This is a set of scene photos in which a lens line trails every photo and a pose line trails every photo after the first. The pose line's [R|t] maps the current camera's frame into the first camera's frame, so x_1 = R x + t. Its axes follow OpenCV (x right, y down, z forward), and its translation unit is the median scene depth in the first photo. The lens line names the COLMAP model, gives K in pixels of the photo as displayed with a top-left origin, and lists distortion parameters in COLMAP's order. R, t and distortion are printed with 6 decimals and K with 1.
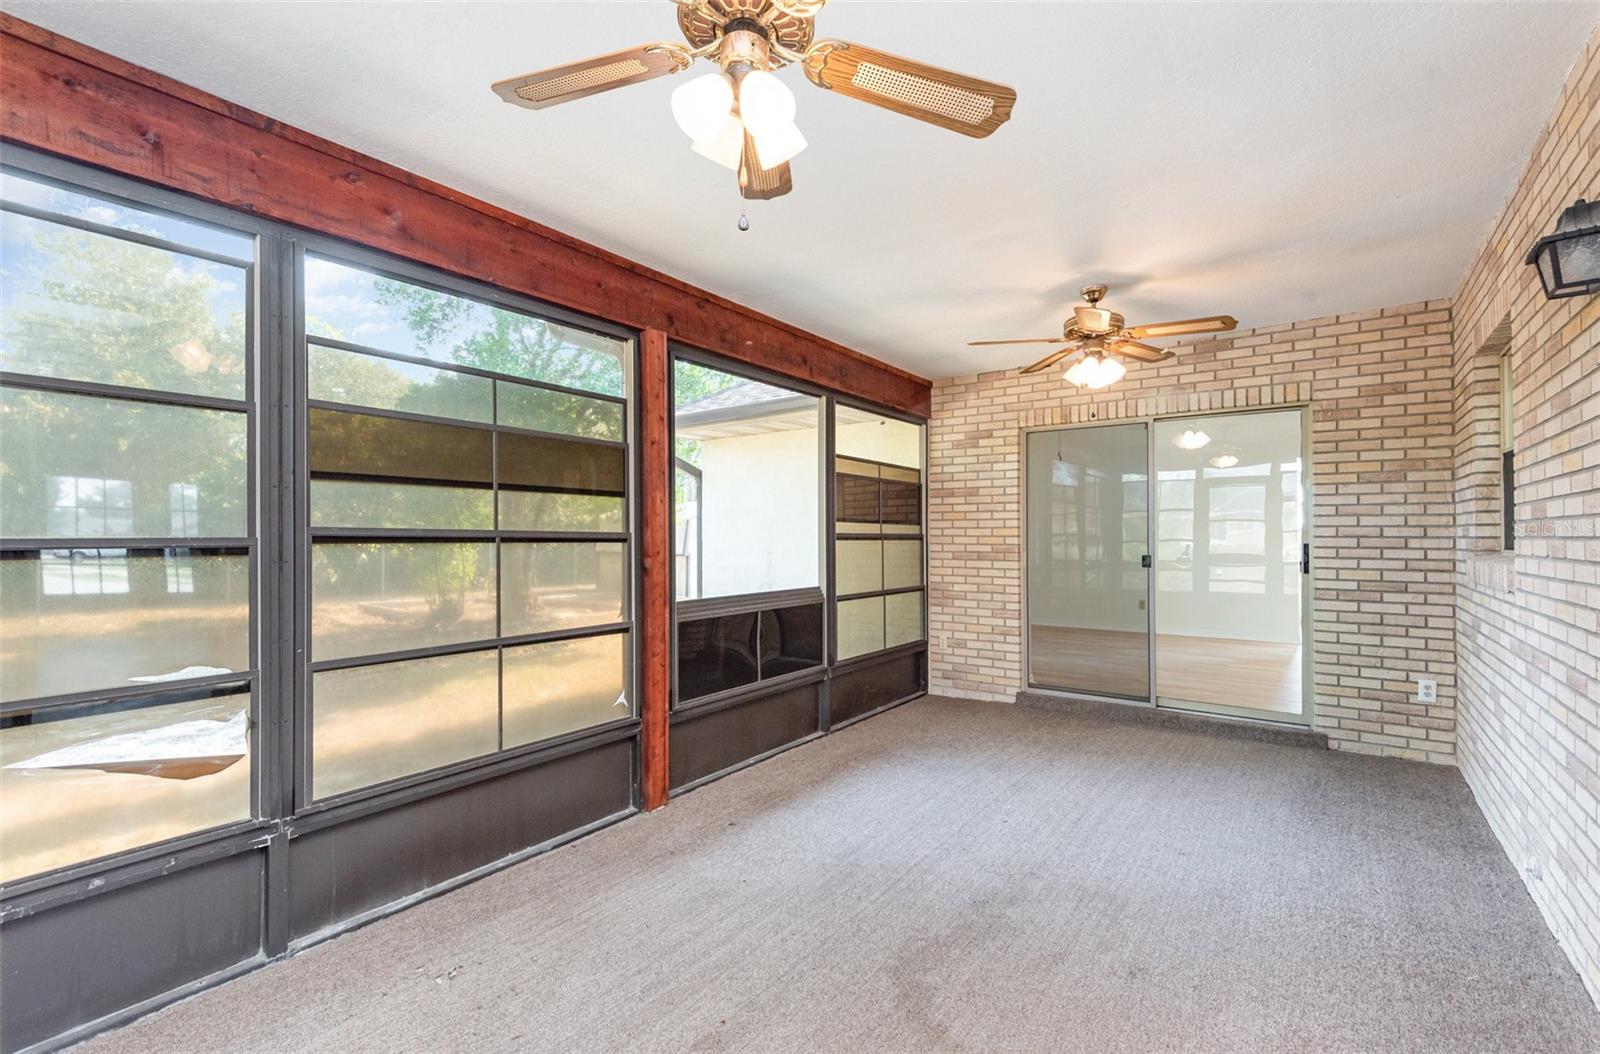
lens RADIAL K [[711.8, 0, 820.5], [0, 711.8, 531.8], [0, 0, 1]] dist [0.015431, -0.000027]
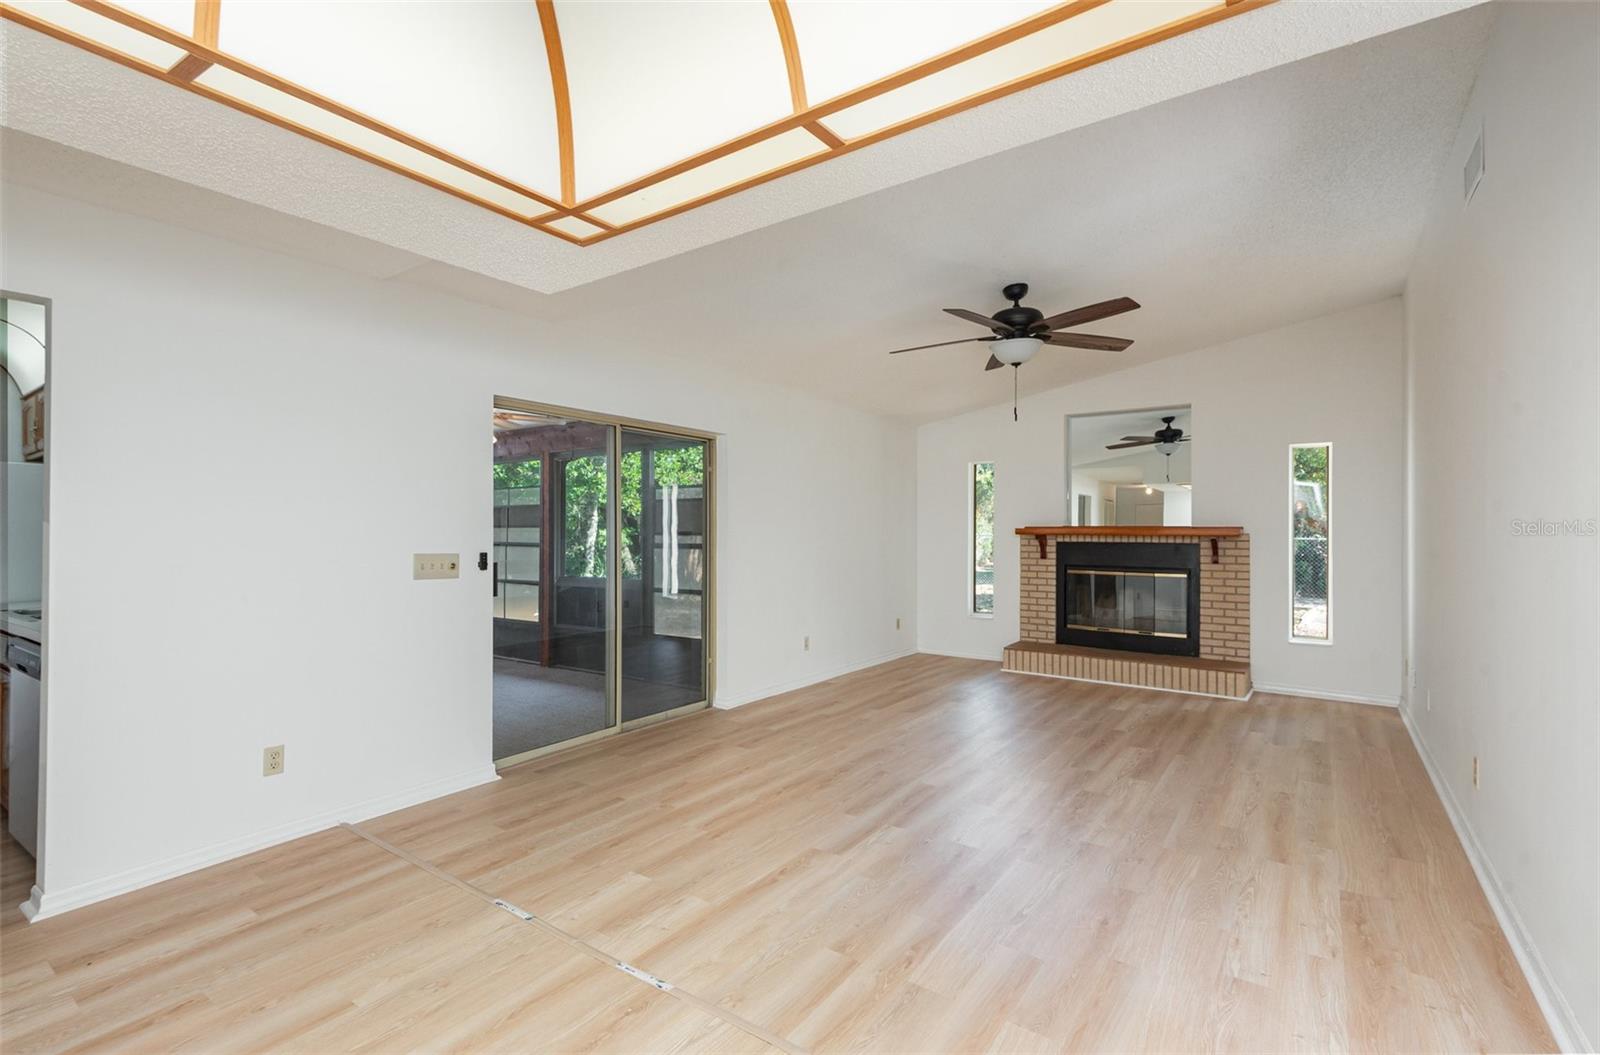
lens RADIAL K [[711.8, 0, 820.5], [0, 711.8, 532.3], [0, 0, 1]] dist [0.015431, -0.000027]
pose [[0.002316, -0.003287, -0.999992, 2.002302], [0.007491, 0.999967, -0.003269, -0.017065], [0.999969, -0.007483, 0.002341, 1.867113]]
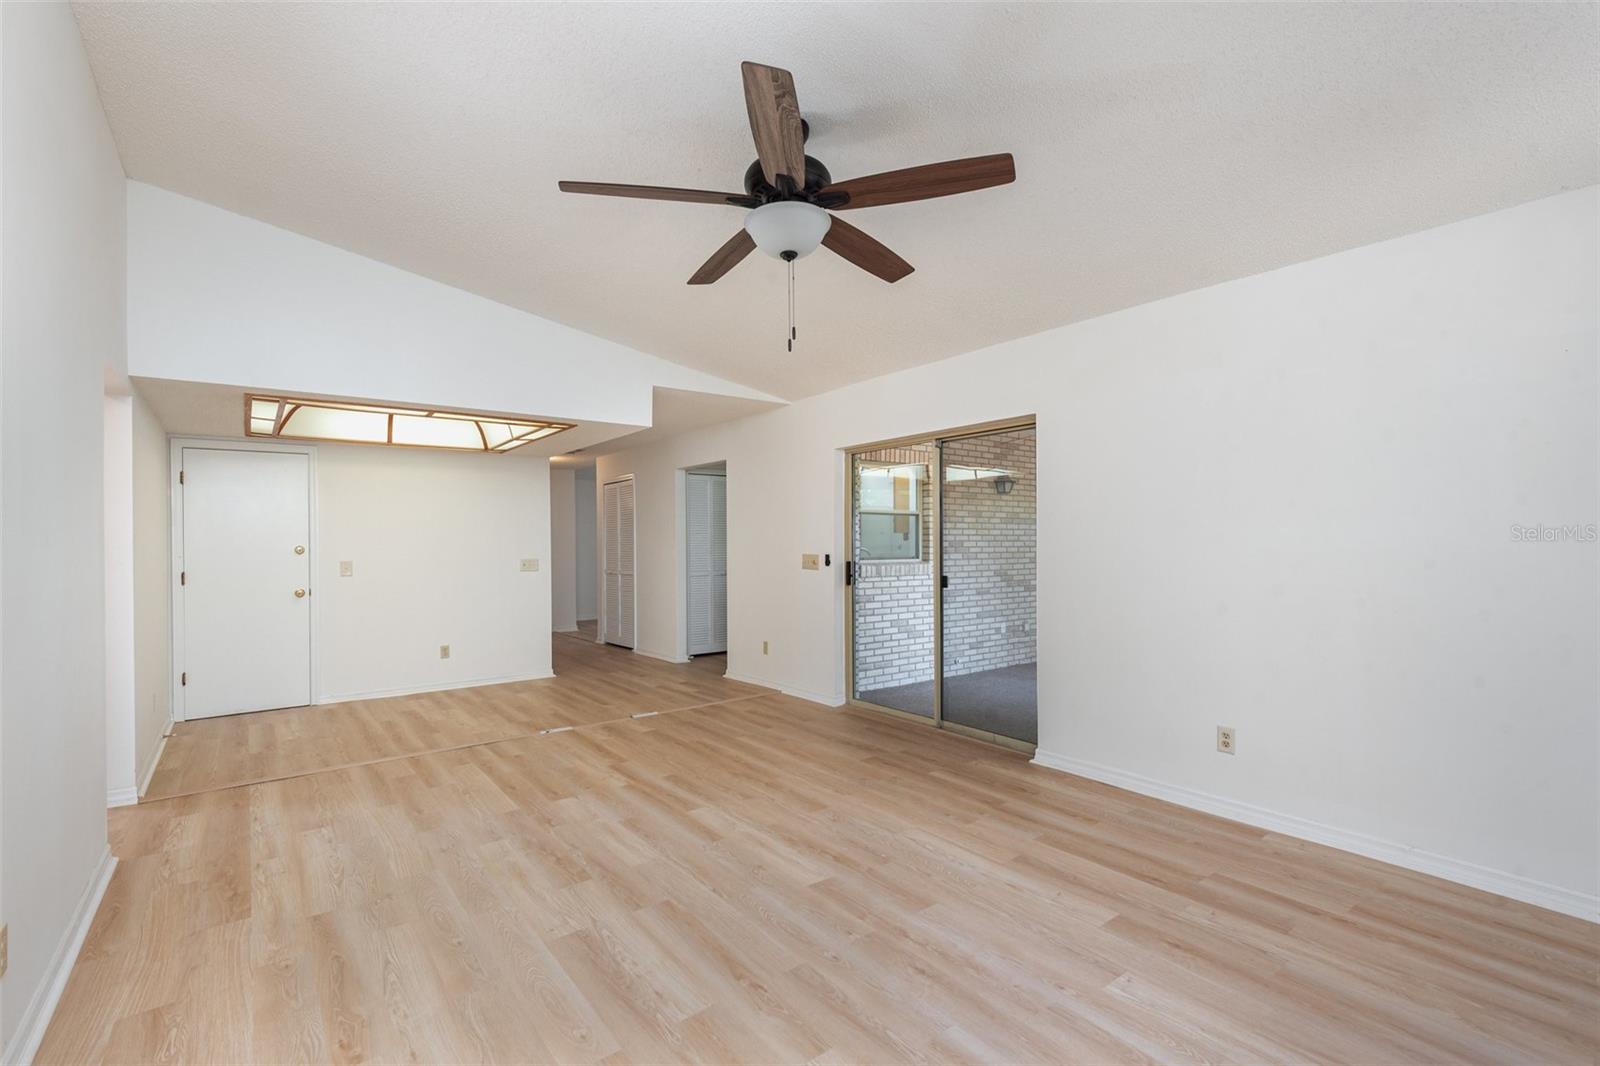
lens RADIAL K [[719.1, 0, 803.7], [0, 719.1, 537.9], [0, 0, 1]] dist [0.025498, -0.000707]
pose [[-0.954165, 0.005871, 0.299225, 0.508150], [0.002822, 0.999940, -0.010621, -0.015040], [-0.299269, -0.009289, -0.954124, 2.941848]]
